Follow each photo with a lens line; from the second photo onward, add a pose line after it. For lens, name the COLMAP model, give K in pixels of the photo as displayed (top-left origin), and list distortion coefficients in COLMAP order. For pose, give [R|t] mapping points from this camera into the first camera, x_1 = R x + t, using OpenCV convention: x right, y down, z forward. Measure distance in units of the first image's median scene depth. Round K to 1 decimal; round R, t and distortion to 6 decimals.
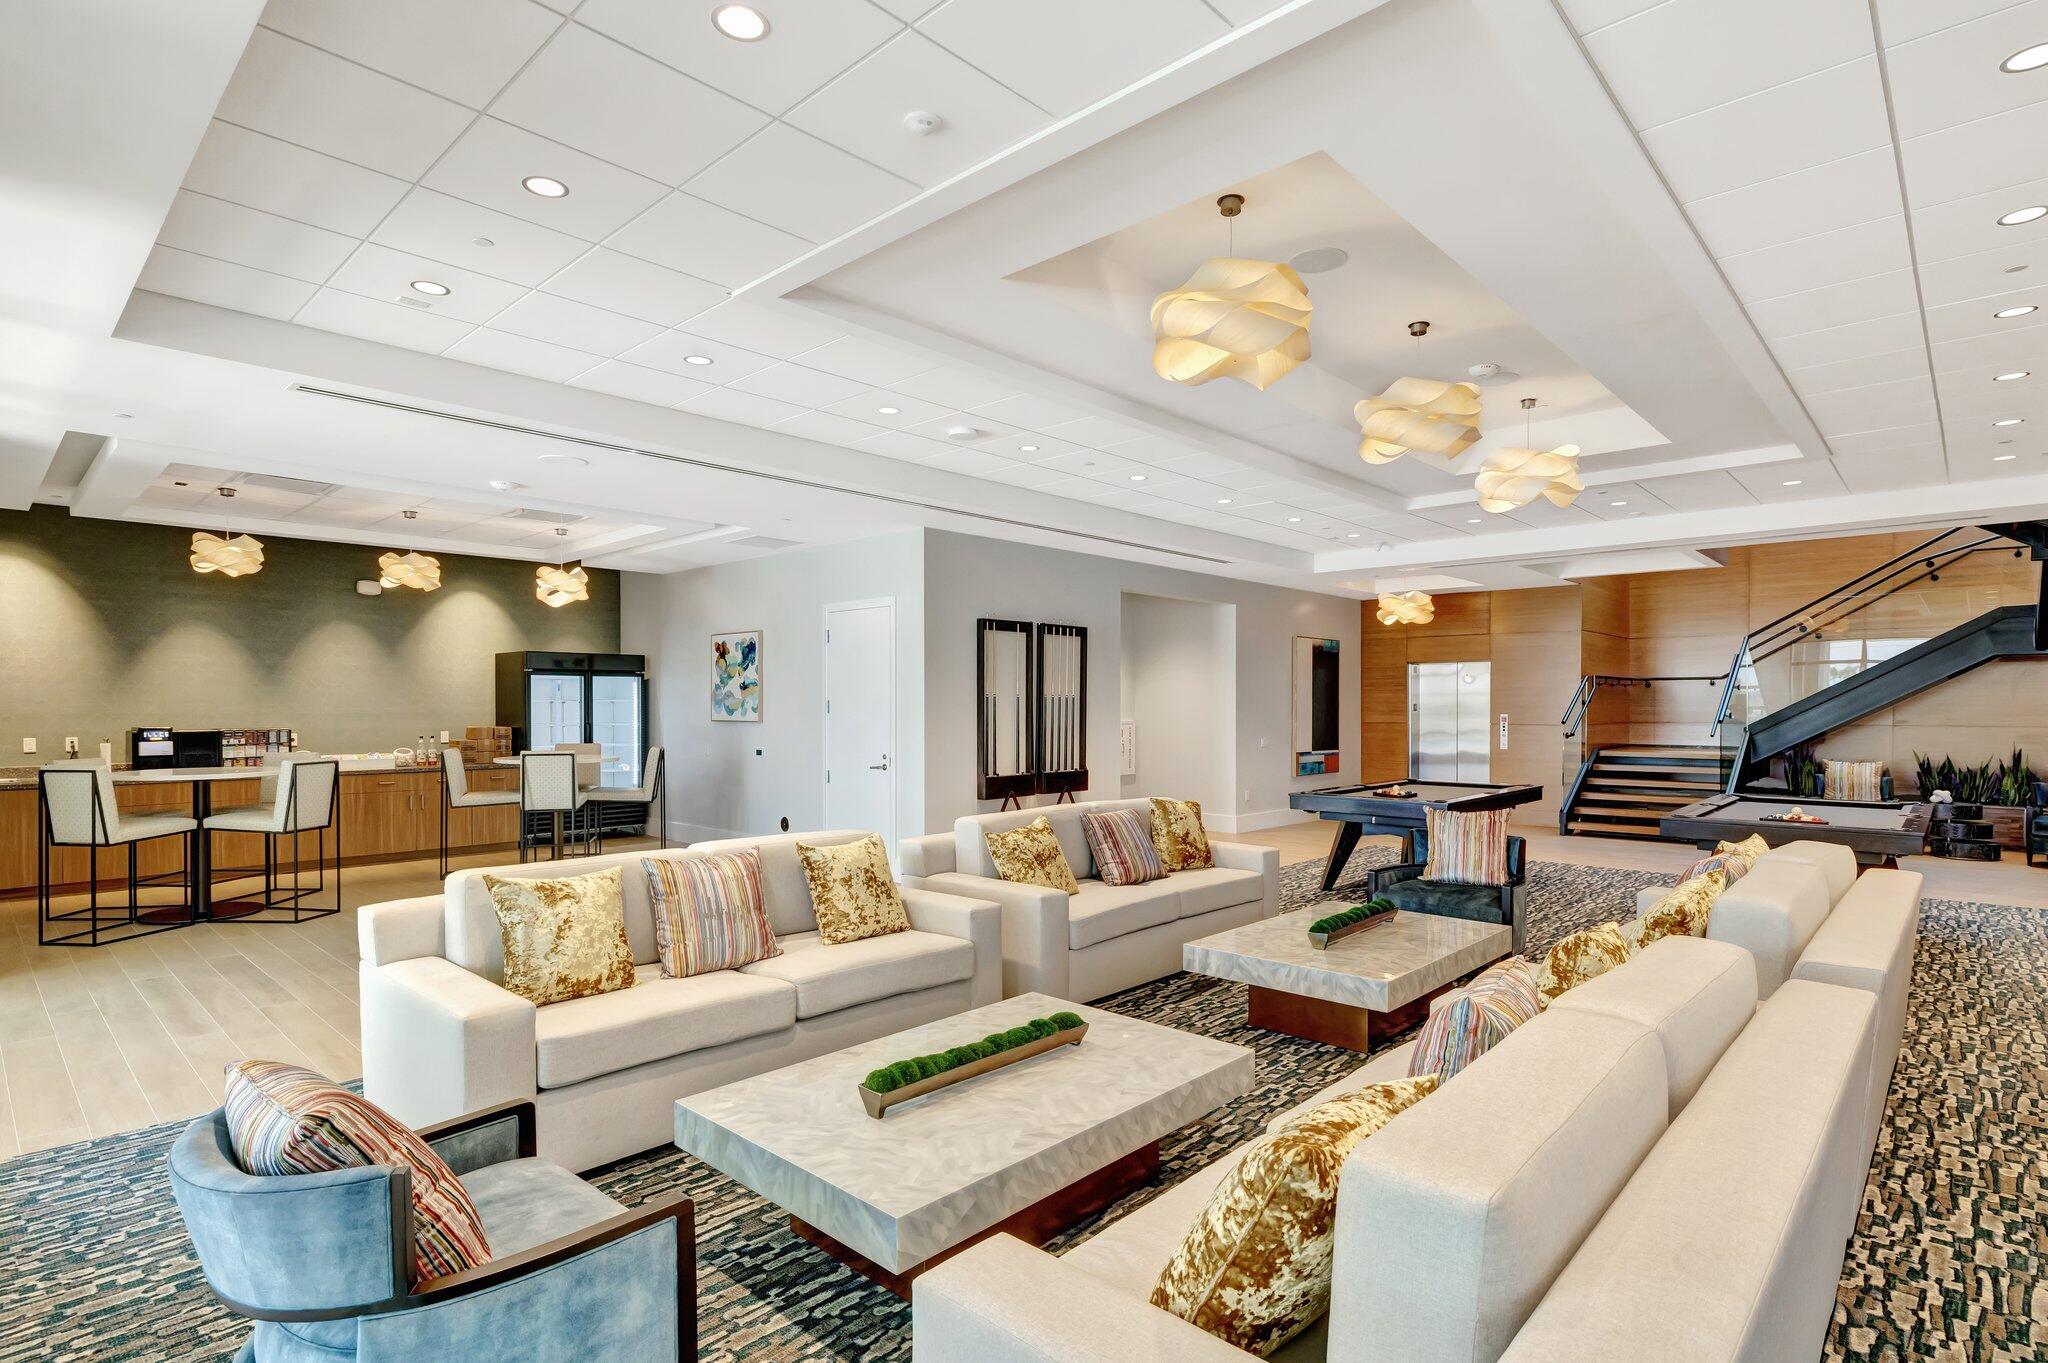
lens RADIAL K [[1016.1, 0, 1043.0], [0, 1016.1, 710.2], [0, 0, 1]] dist [-0.000715, -0.000435]
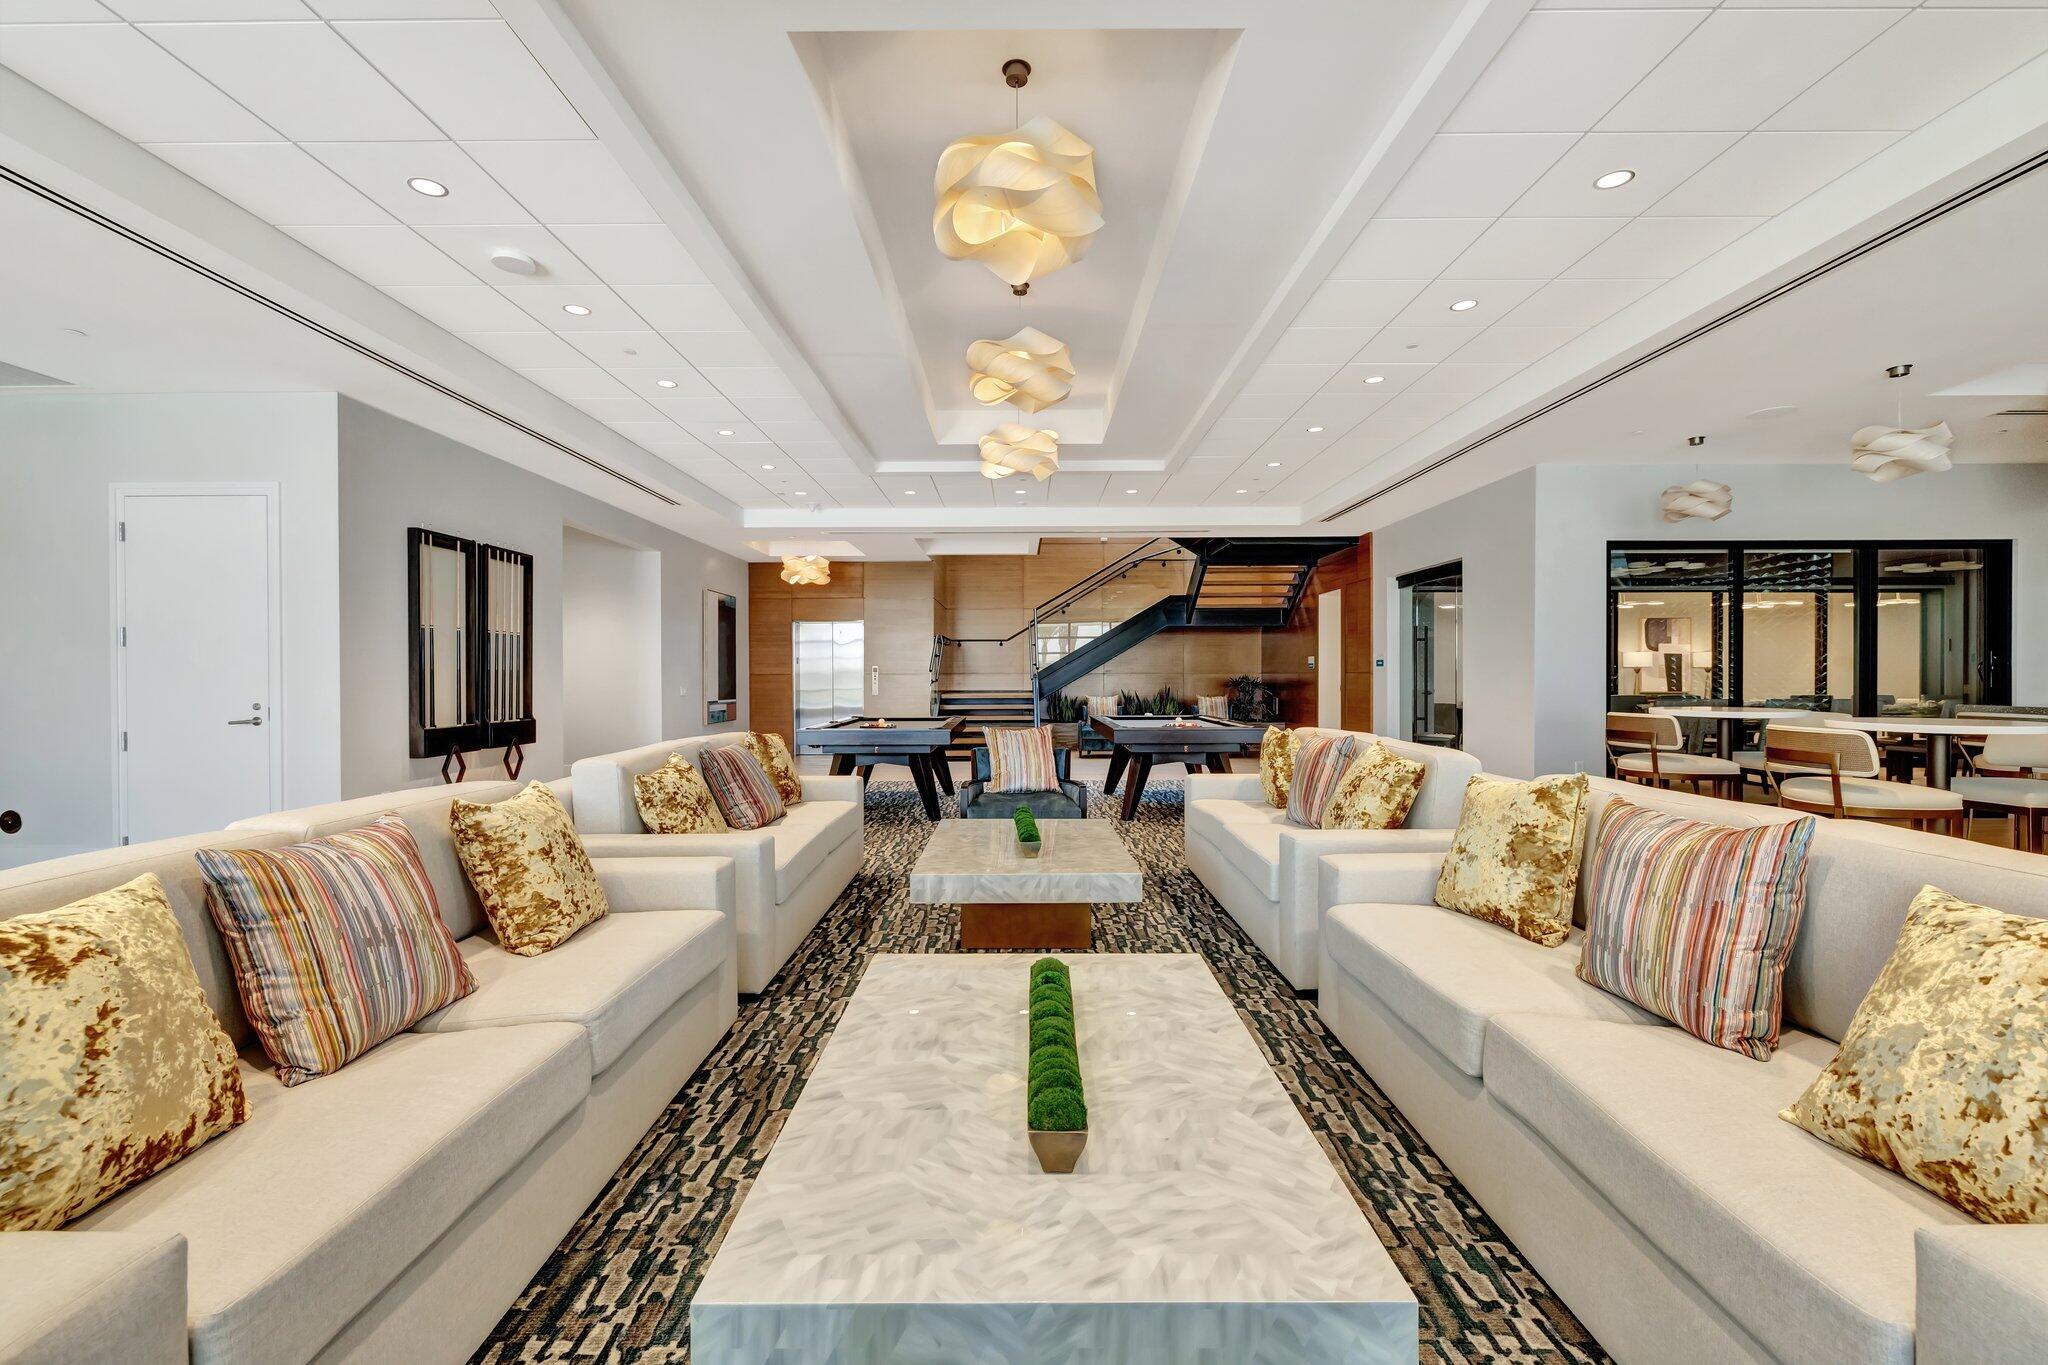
lens RADIAL K [[872.6, 0, 1019.0], [0, 872.6, 671.6], [0, 0, 1]] dist [0.001967, 0.000284]
pose [[0.743275, -0.000947, 0.668985, -0.151419], [0.006881, 0.999957, -0.006229, 0.025911], [-0.668950, 0.009233, 0.743250, 0.169867]]
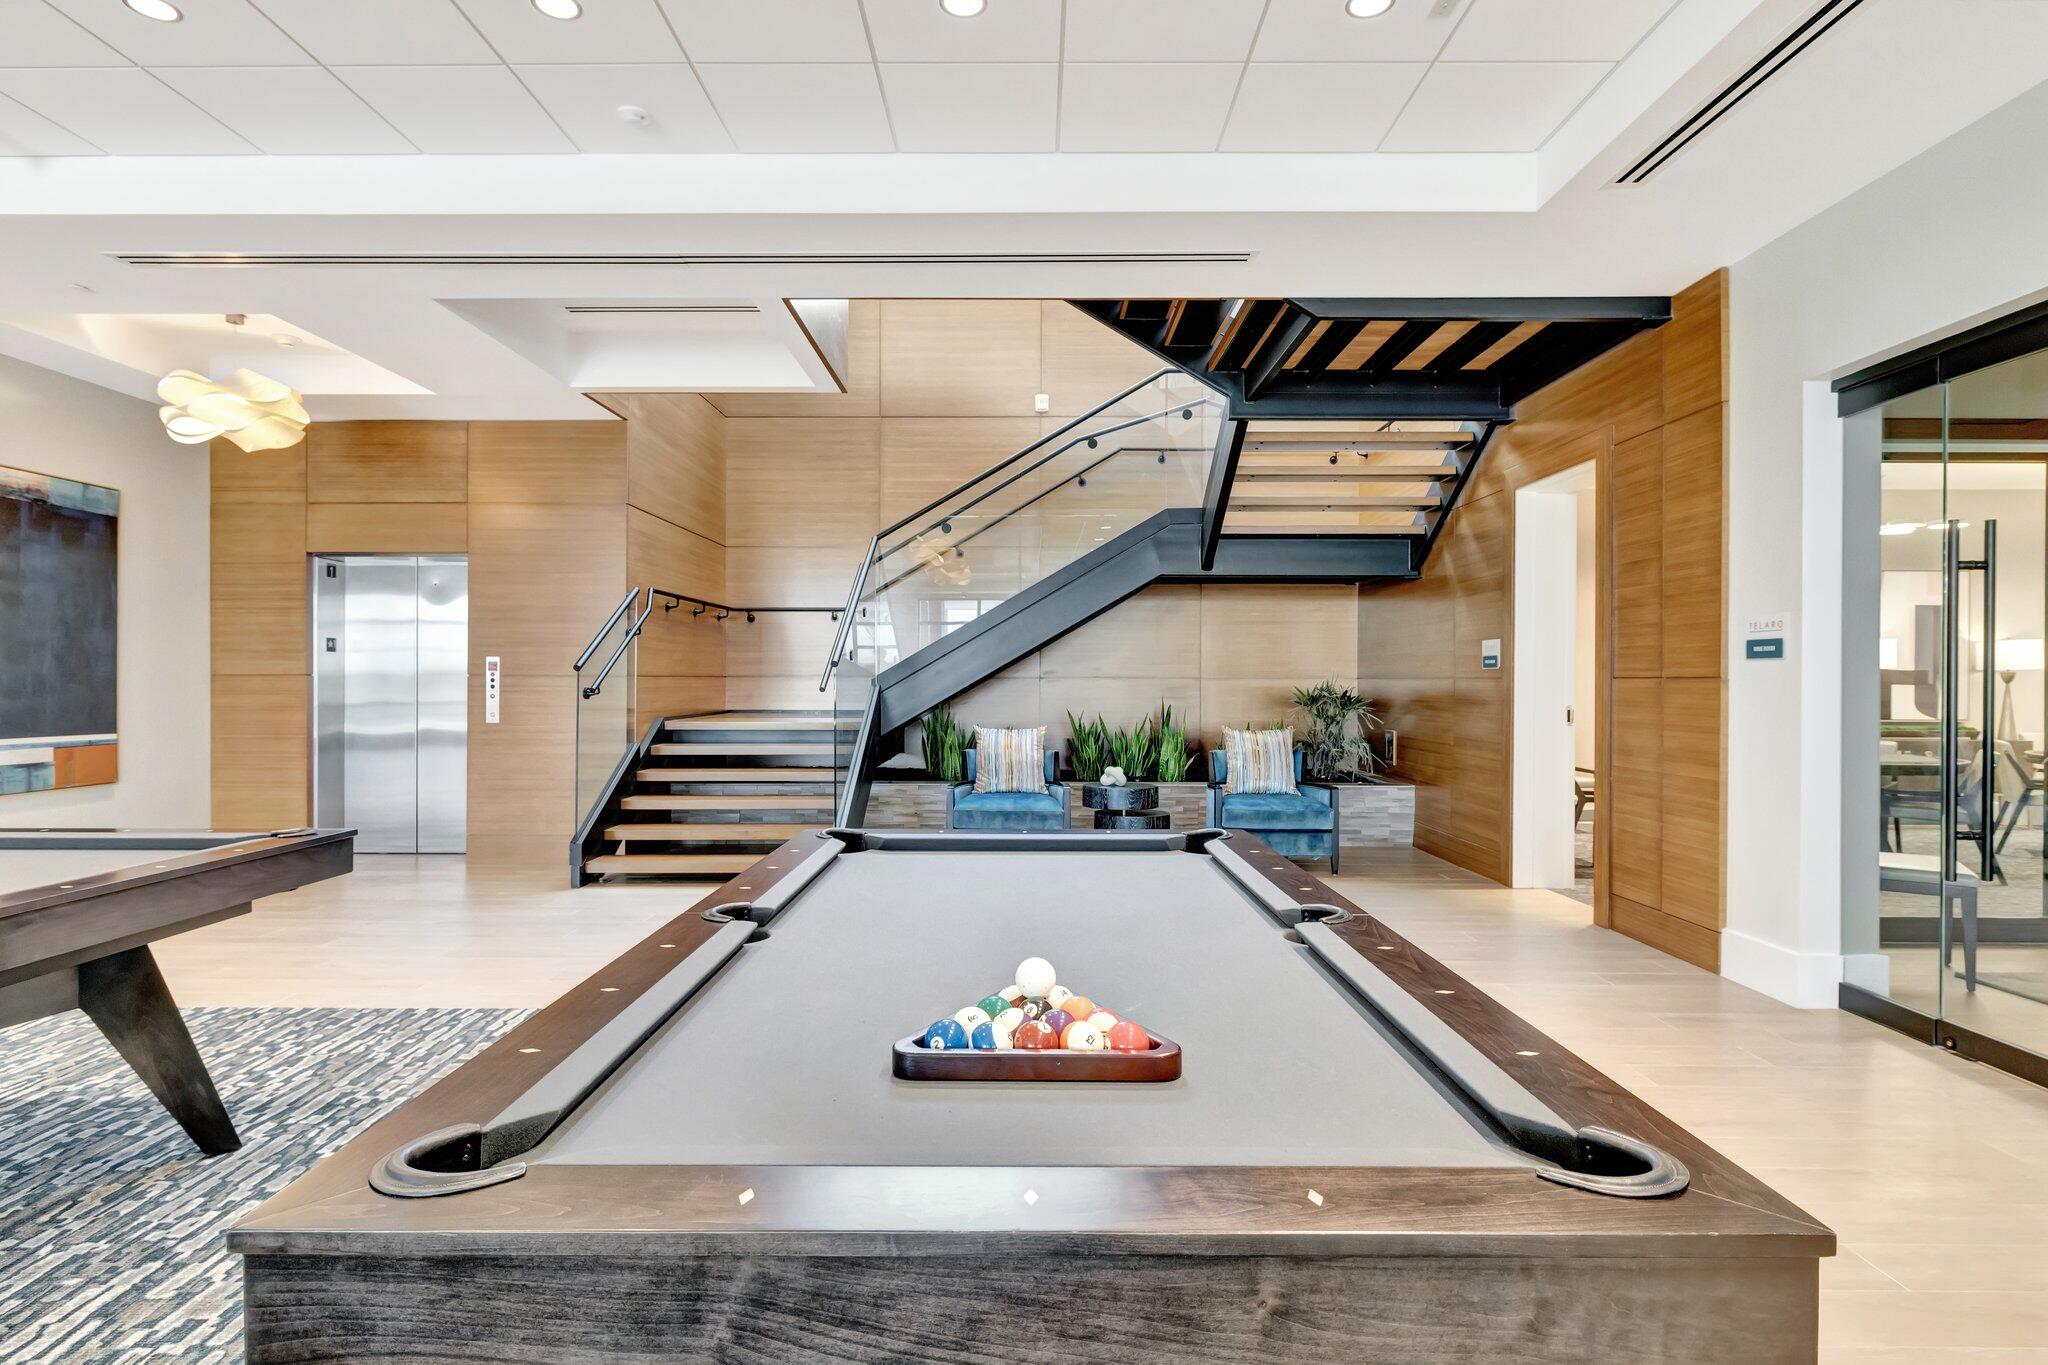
lens RADIAL K [[1056.6, 0, 1023.4], [0, 1056.6, 669.3], [0, 0, 1]] dist [0.002269, -0.000788]
pose [[0.742794, 0.006903, 0.669484, 0.407424], [0.001561, 0.999926, -0.012041, 0.024660], [-0.669518, 0.009989, 0.742729, 0.570644]]
